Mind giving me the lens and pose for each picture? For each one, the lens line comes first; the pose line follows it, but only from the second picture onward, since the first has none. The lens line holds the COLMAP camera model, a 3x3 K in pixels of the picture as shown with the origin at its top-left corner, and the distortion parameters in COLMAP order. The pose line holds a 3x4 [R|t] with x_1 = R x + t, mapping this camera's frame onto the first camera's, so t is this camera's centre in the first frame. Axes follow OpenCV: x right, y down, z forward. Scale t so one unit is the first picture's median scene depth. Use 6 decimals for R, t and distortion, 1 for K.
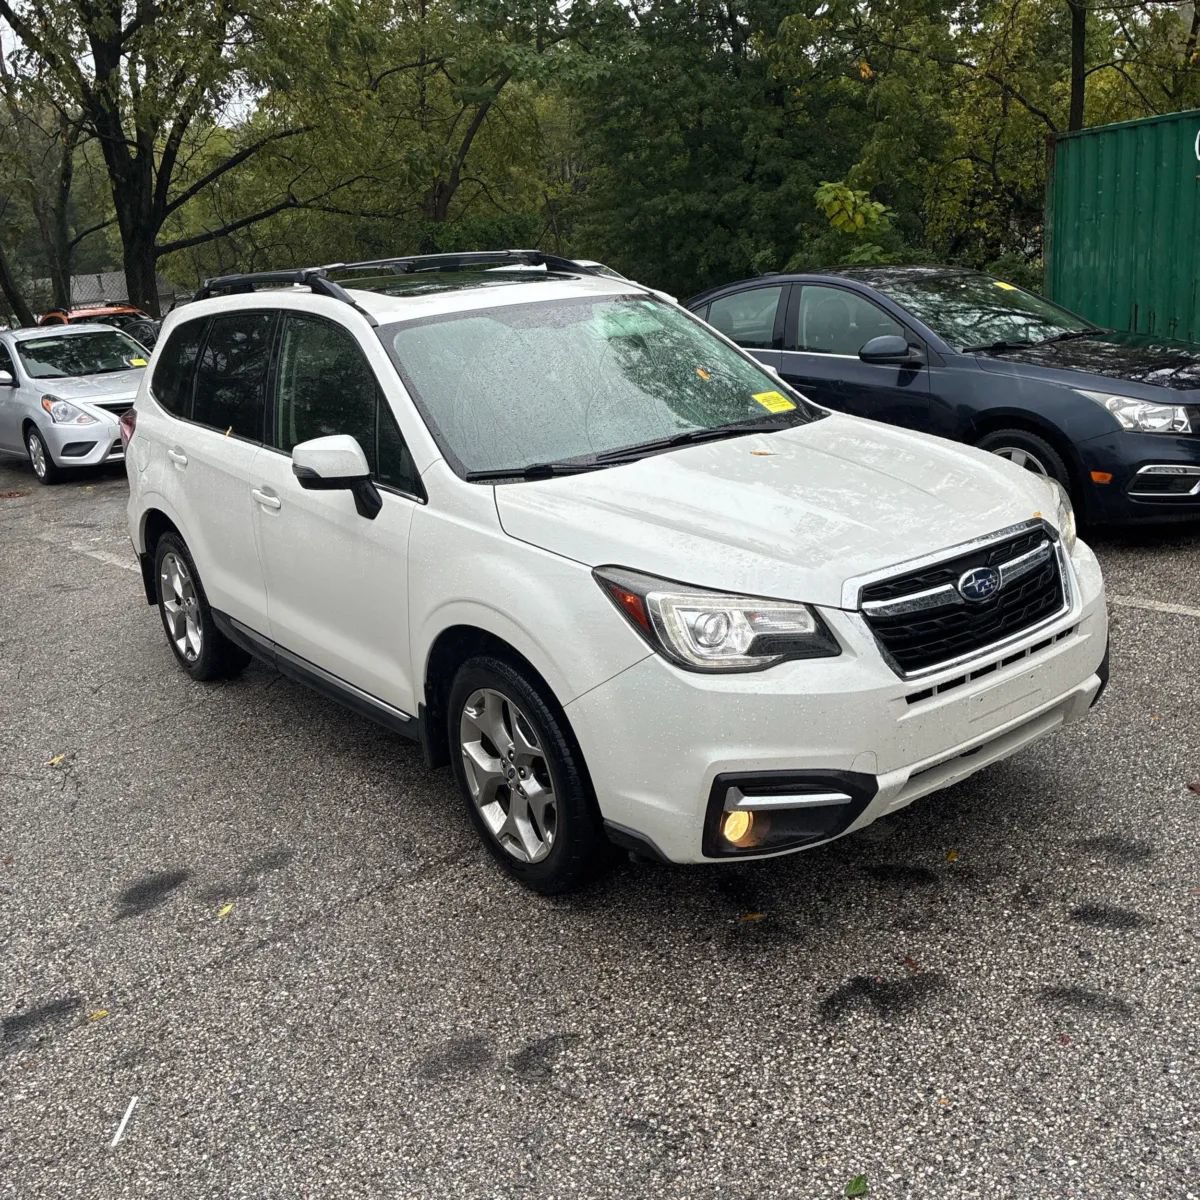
lens RADIAL K [[1204.2, 0, 601.9], [0, 1204.2, 590.0], [0, 0, 1]] dist [0.018588, 0.000000]
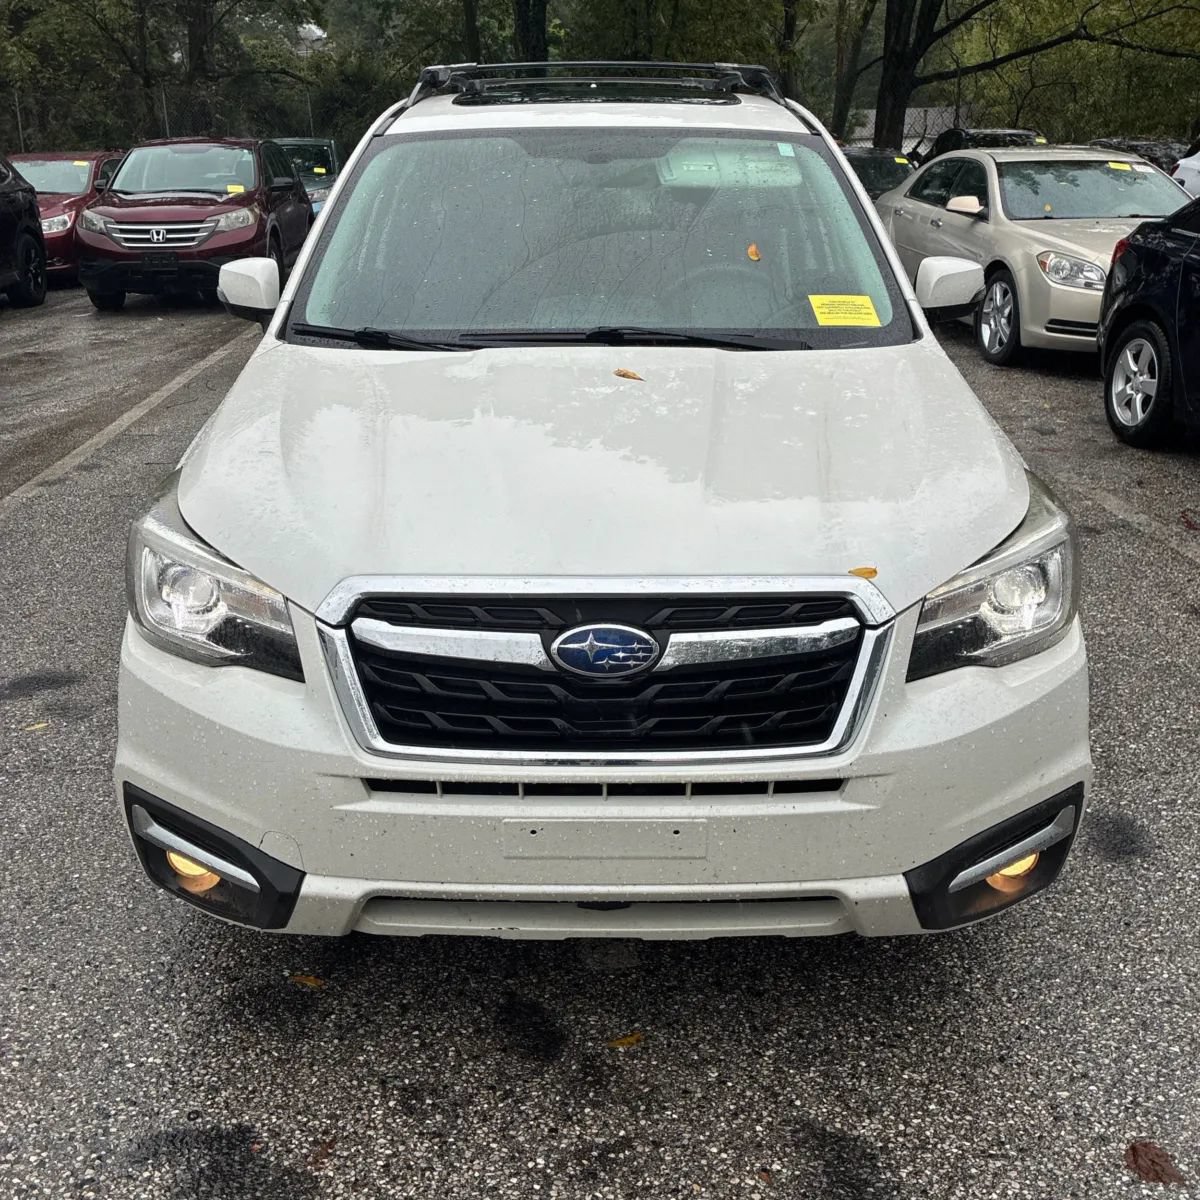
lens RADIAL K [[1204.2, 0, 595.6], [0, 1204.2, 593.2], [0, 0, 1]] dist [0.018588, 0.000000]
pose [[0.787050, 0.290627, -0.544140, 0.653287], [-0.223377, 0.956477, 0.187761, -0.148242], [0.575026, -0.026229, 0.817715, 0.546043]]
